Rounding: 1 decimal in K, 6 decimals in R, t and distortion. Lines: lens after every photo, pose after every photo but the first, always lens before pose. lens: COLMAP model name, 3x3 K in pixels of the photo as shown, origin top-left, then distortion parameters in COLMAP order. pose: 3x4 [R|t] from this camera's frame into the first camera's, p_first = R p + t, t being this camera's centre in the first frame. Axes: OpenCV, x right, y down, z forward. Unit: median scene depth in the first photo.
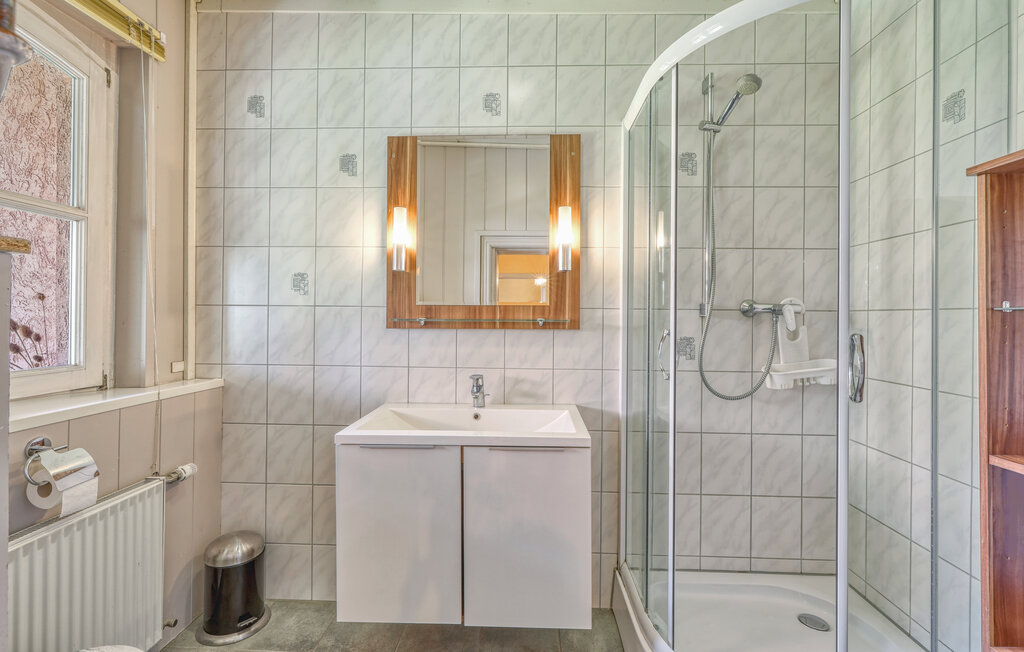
lens RADIAL K [[462.1, 0, 512.0], [0, 462.1, 326.0], [0, 0, 1]] dist [0.001445, 0.000348]
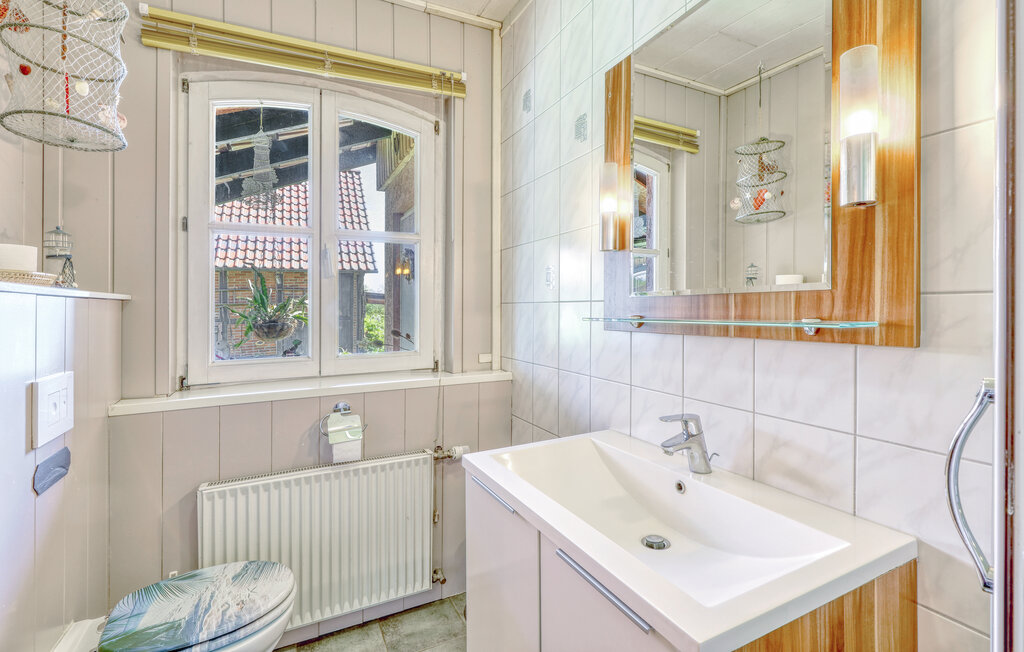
lens RADIAL K [[467.0, 0, 513.0], [0, 467.0, 314.0], [0, 0, 1]] dist [0.000730, 0.000103]
pose [[0.482587, 0.000415, -0.875848, 0.324121], [-0.002880, 0.999995, -0.001112, -0.019512], [0.875843, 0.003059, 0.482586, 0.512199]]
